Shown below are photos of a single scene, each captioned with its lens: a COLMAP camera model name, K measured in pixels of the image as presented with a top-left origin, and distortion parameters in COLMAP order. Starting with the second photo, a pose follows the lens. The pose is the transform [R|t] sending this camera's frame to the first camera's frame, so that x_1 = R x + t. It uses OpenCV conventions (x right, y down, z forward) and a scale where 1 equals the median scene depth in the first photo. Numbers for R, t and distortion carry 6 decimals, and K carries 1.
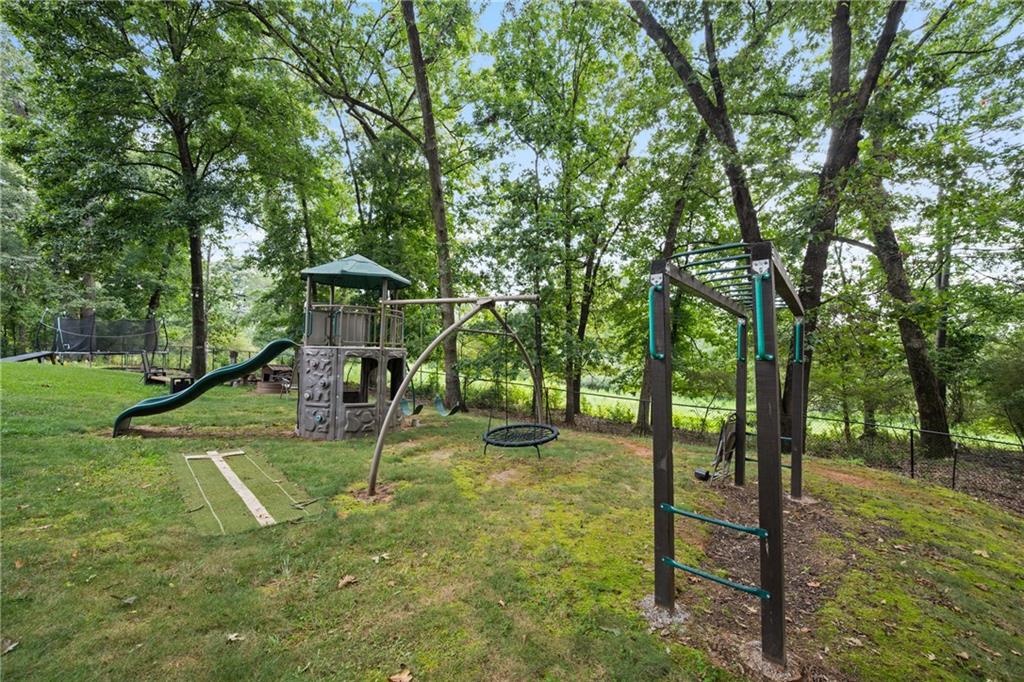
lens RADIAL K [[392.8, 0, 514.1], [0, 392.8, 341.0], [0, 0, 1]] dist [-0.010092, 0.000097]
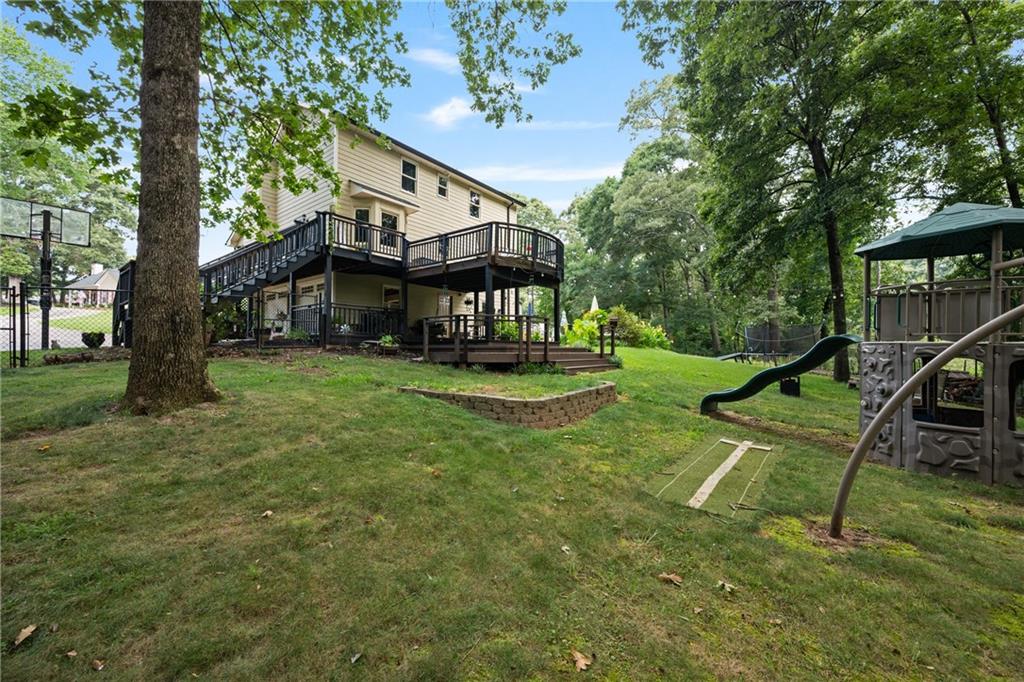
lens RADIAL K [[392.8, 0, 511.8], [0, 392.8, 348.9], [0, 0, 1]] dist [-0.010092, 0.000097]
pose [[0.115946, -0.009734, -0.993208, 0.187053], [0.021051, 0.999751, -0.007341, 0.018579], [0.993032, -0.020057, 0.116122, 0.195369]]
